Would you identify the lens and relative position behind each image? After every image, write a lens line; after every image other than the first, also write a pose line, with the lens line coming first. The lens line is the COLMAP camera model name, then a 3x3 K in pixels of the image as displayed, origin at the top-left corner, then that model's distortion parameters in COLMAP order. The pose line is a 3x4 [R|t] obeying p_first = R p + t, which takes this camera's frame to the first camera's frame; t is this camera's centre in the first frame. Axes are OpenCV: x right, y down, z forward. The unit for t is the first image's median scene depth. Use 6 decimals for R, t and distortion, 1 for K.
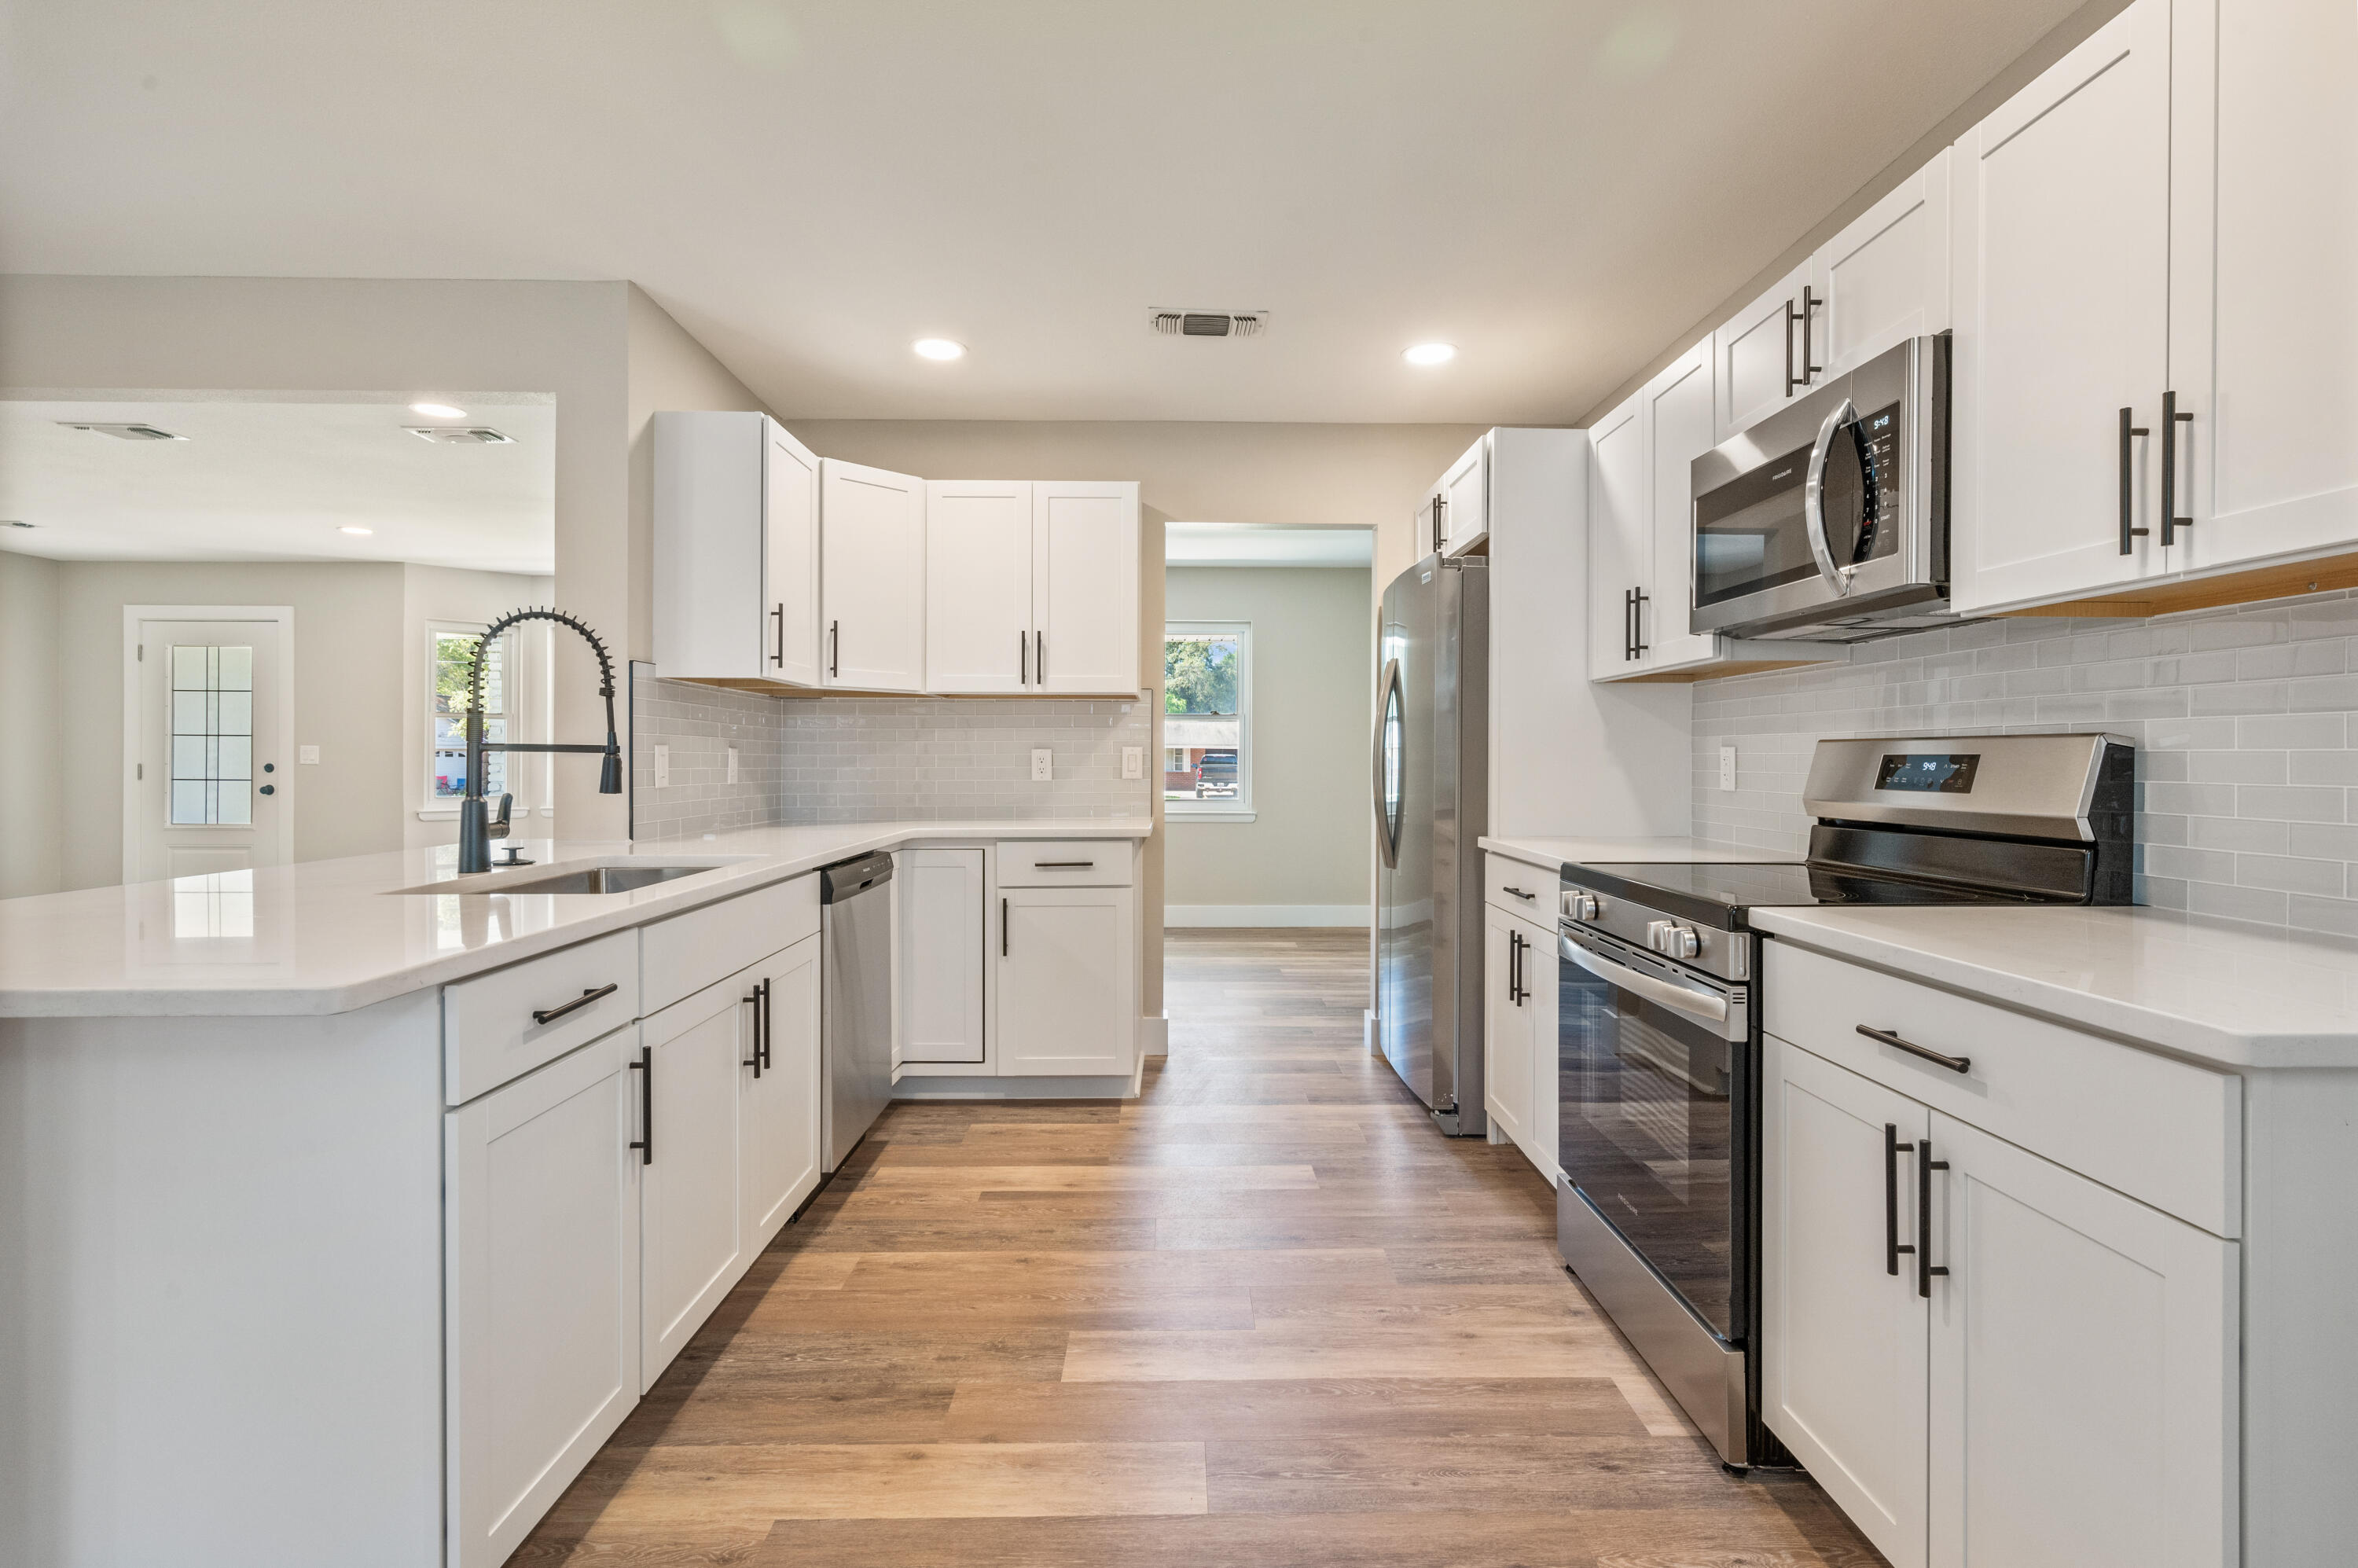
lens RADIAL K [[1093.6, 0, 1185.0], [0, 1093.6, 769.7], [0, 0, 1]] dist [0.003872, 0.000439]
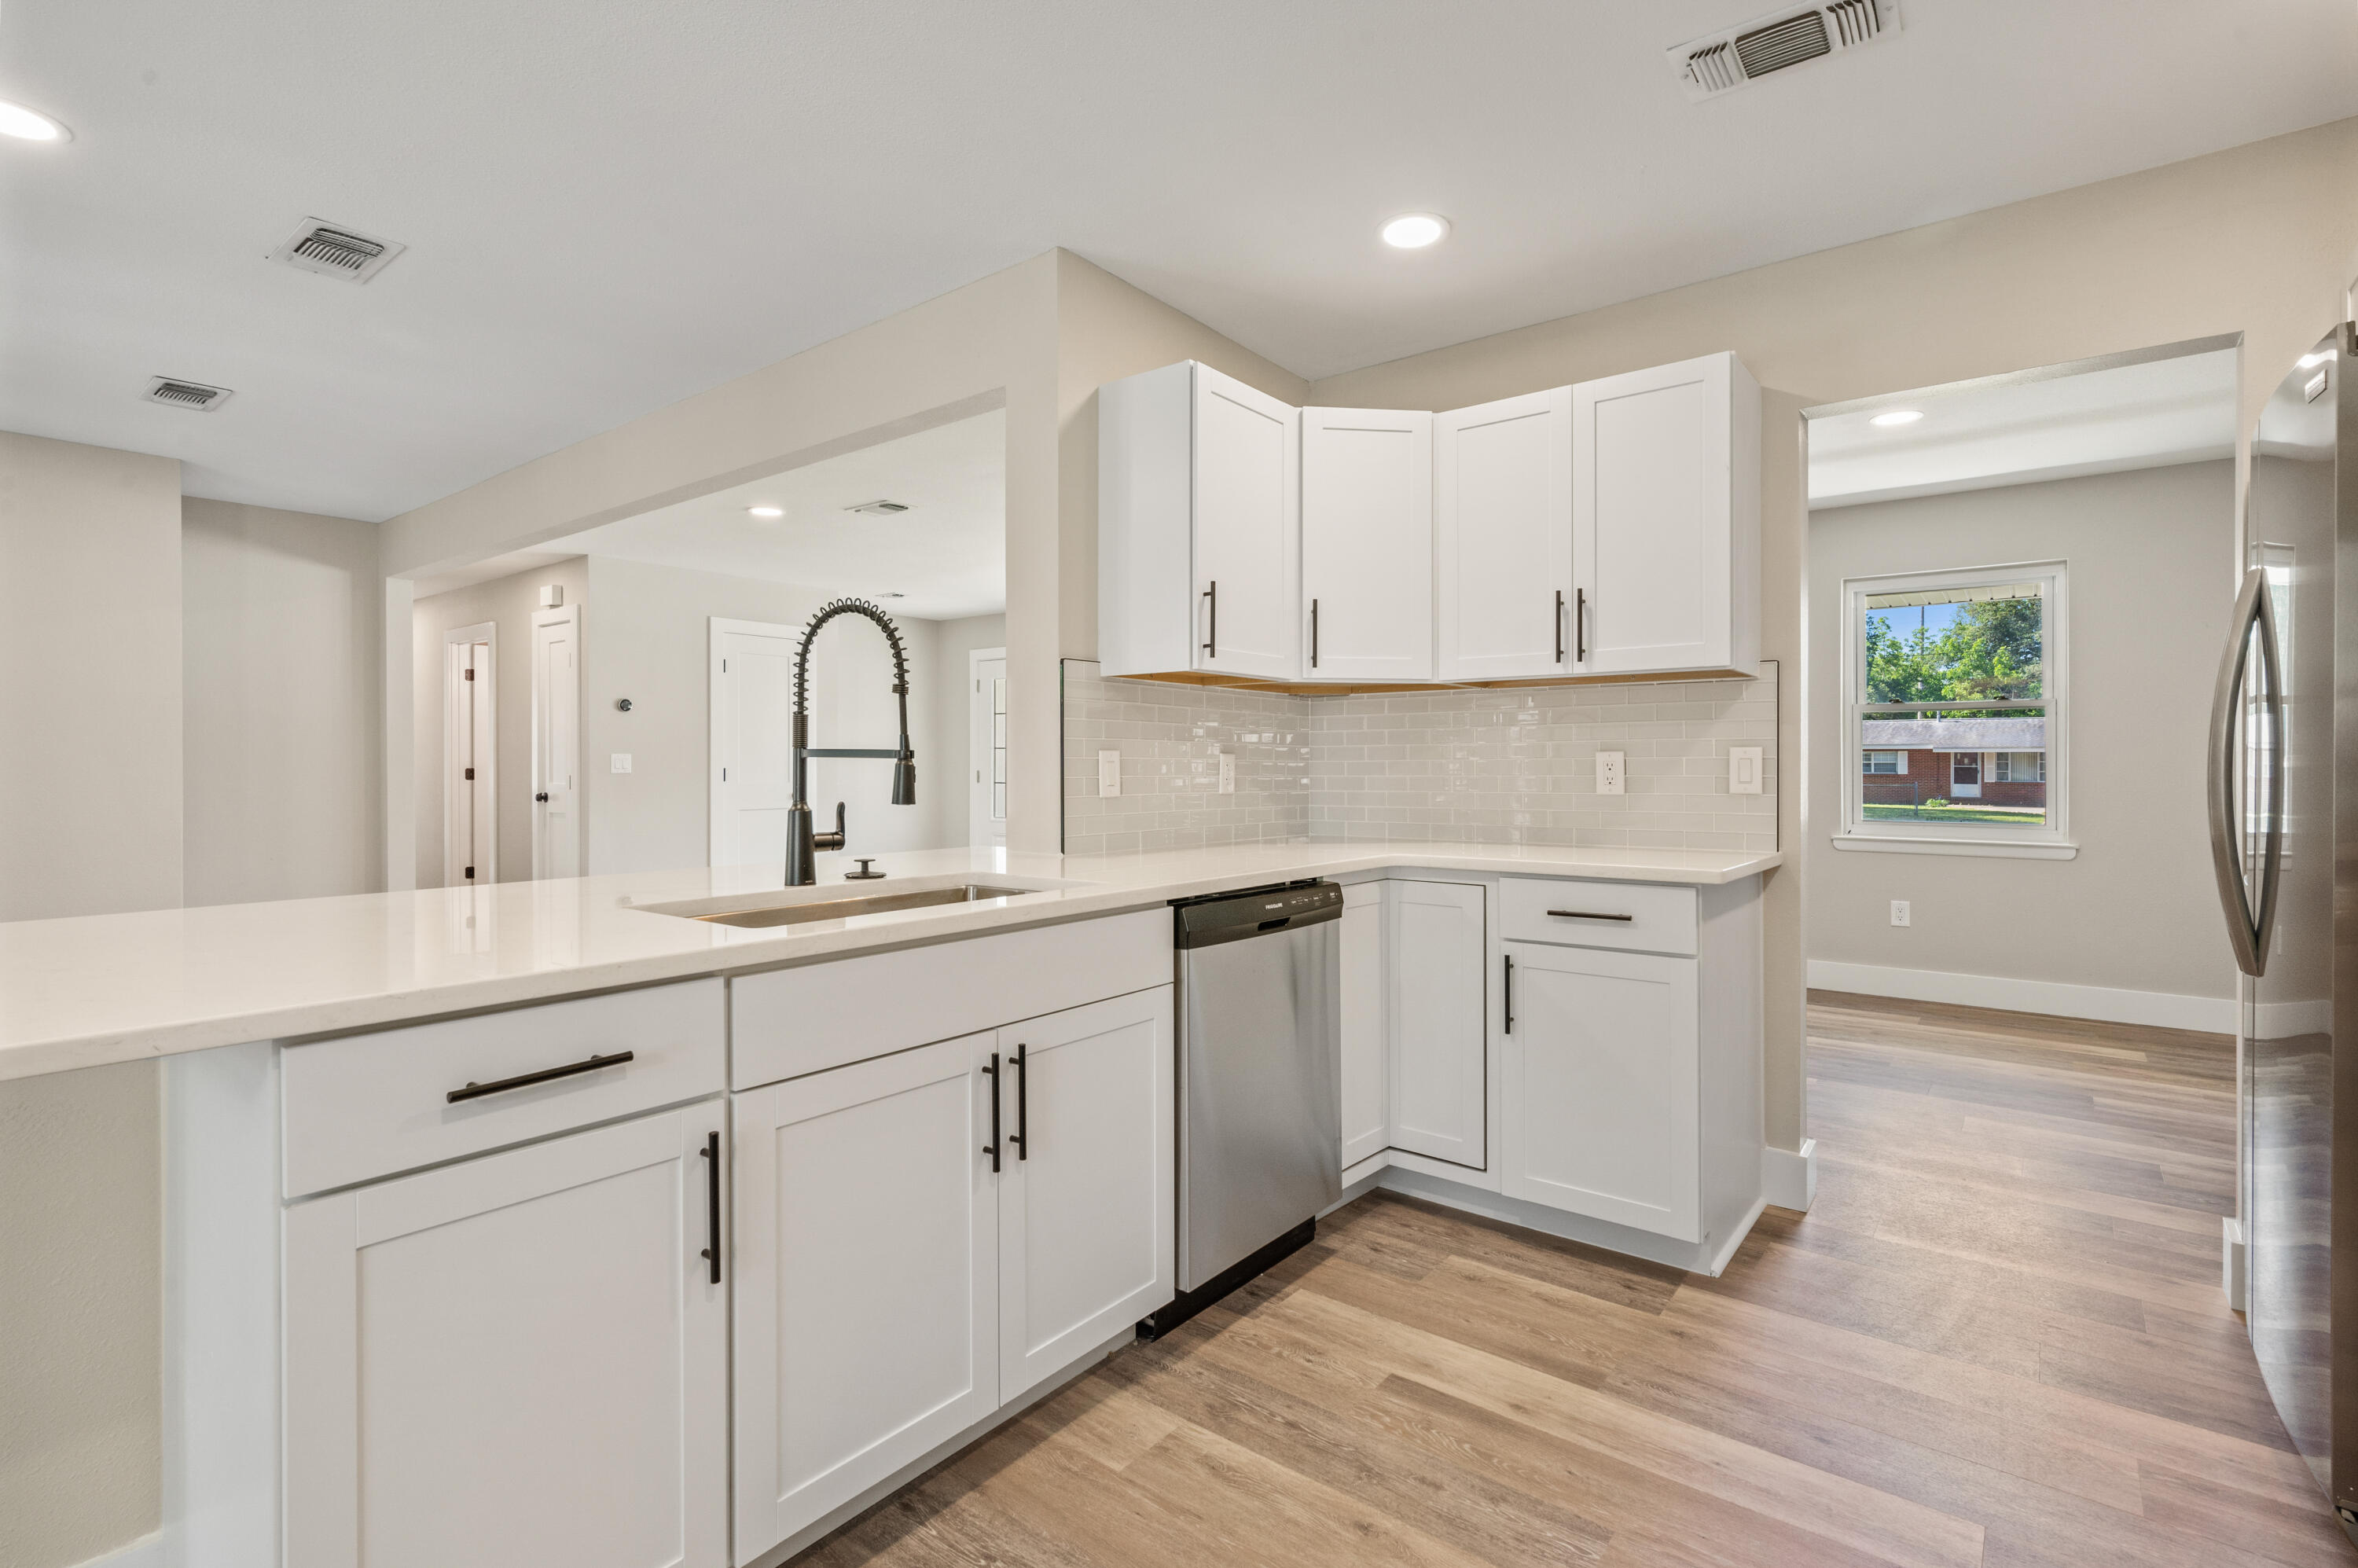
lens RADIAL K [[1093.6, 0, 1185.0], [0, 1093.6, 769.7], [0, 0, 1]] dist [0.003872, 0.000439]
pose [[0.779840, -0.001103, -0.625978, 0.142135], [-0.004233, 0.999966, -0.007036, -0.000484], [0.625964, 0.008137, 0.779809, 0.328992]]
